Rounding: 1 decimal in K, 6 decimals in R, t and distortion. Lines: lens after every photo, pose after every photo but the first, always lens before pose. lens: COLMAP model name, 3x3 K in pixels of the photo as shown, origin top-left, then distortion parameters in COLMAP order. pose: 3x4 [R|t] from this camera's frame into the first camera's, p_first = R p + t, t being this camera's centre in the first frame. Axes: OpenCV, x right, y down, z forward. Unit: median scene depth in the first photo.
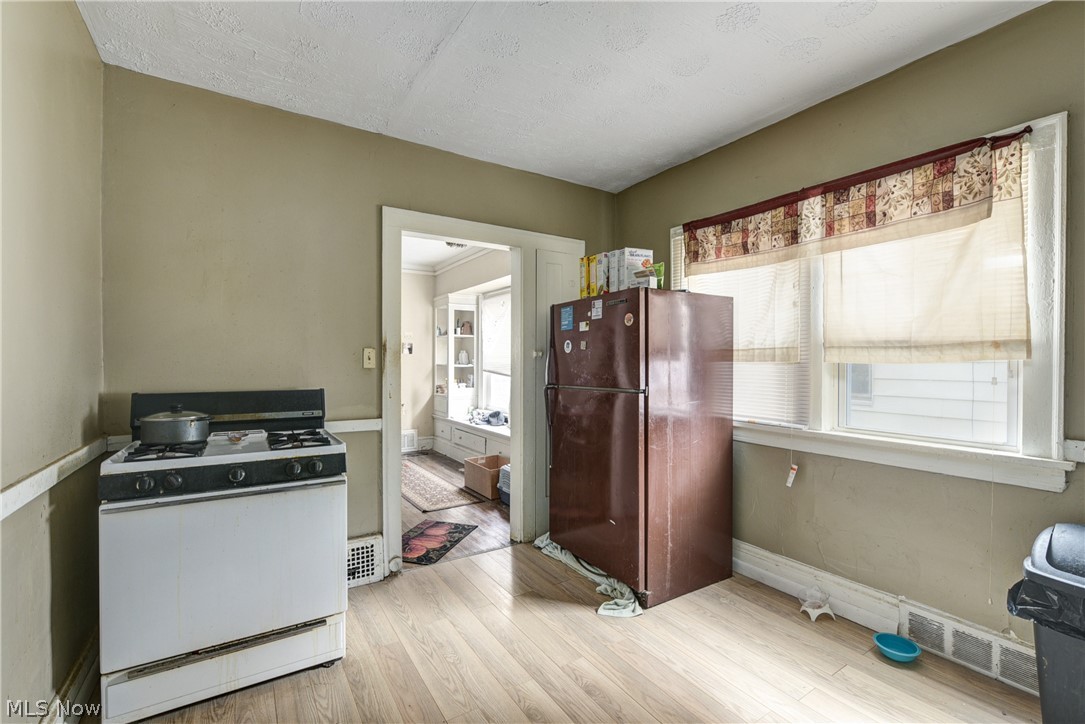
lens RADIAL K [[480.2, 0, 547.4], [0, 480.2, 365.6], [0, 0, 1]] dist [0.007745, 0.000121]
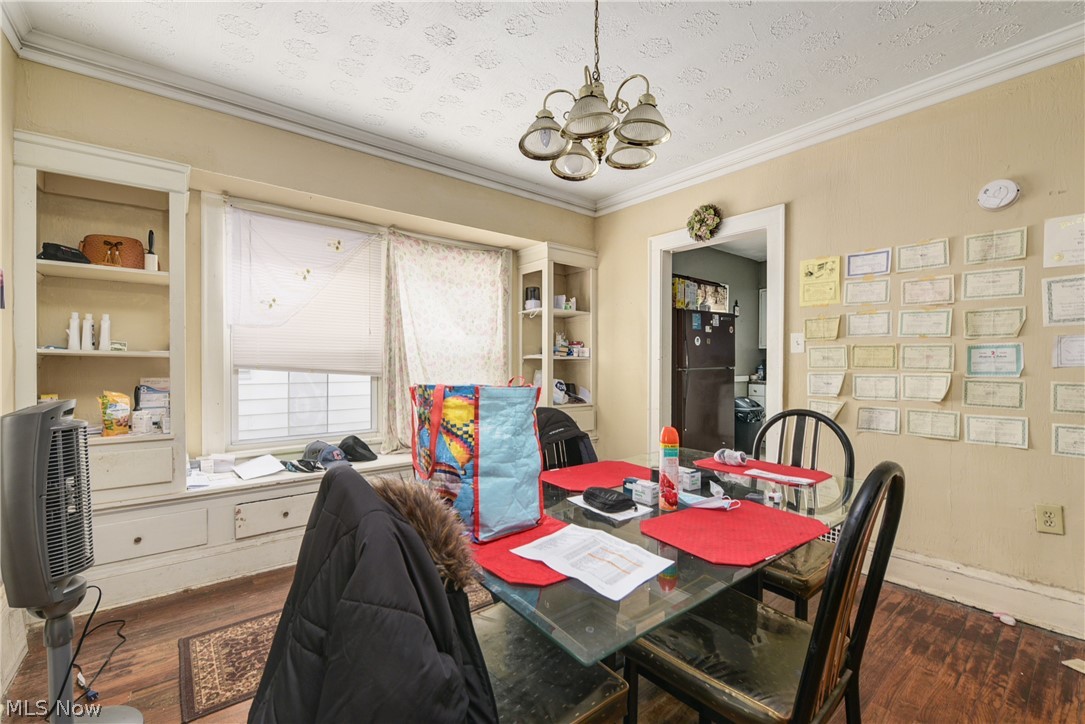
lens RADIAL K [[452.7, 0, 541.8], [0, 452.7, 364.8], [0, 0, 1]] dist [-0.007793, 0.000429]
pose [[-0.093065, -0.008524, 0.995624, -1.598327], [0.006954, 0.999933, 0.009211, 0.020271], [-0.995636, 0.007781, -0.093000, 2.003003]]
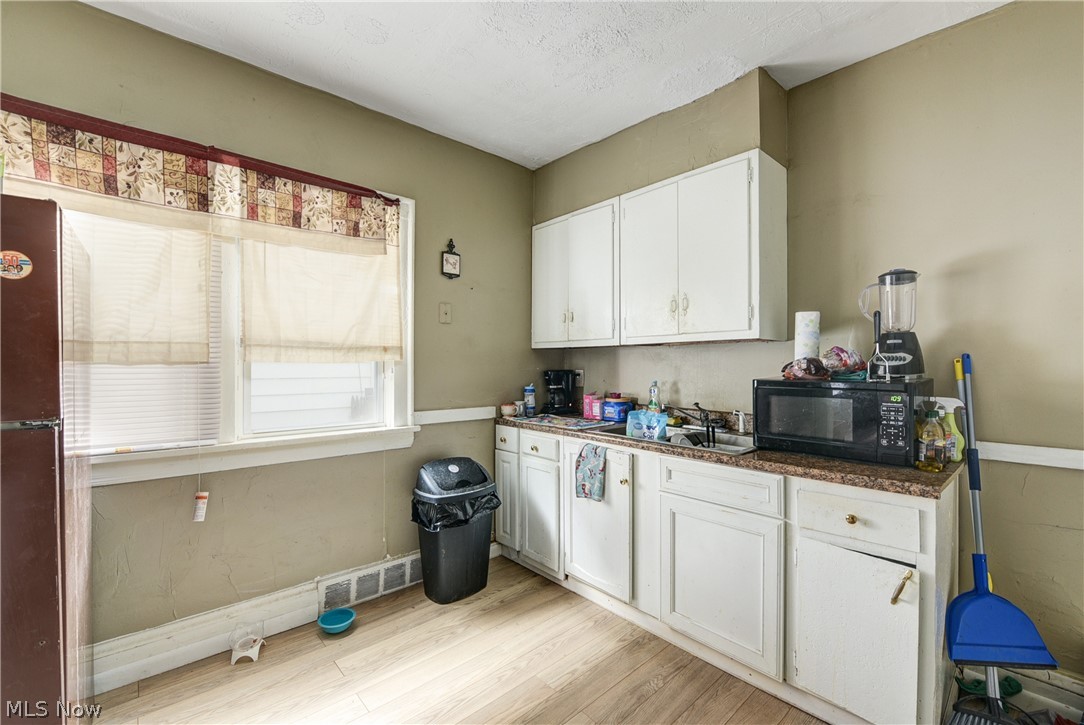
lens RADIAL K [[467.8, 0, 540.2], [0, 467.8, 363.5], [0, 0, 1]] dist [-0.001732, -0.000490]
pose [[-0.151747, -0.006194, 0.988400, -0.350647], [0.002226, 0.999976, 0.006608, -0.008681], [-0.988417, 0.003203, -0.151729, 0.616148]]
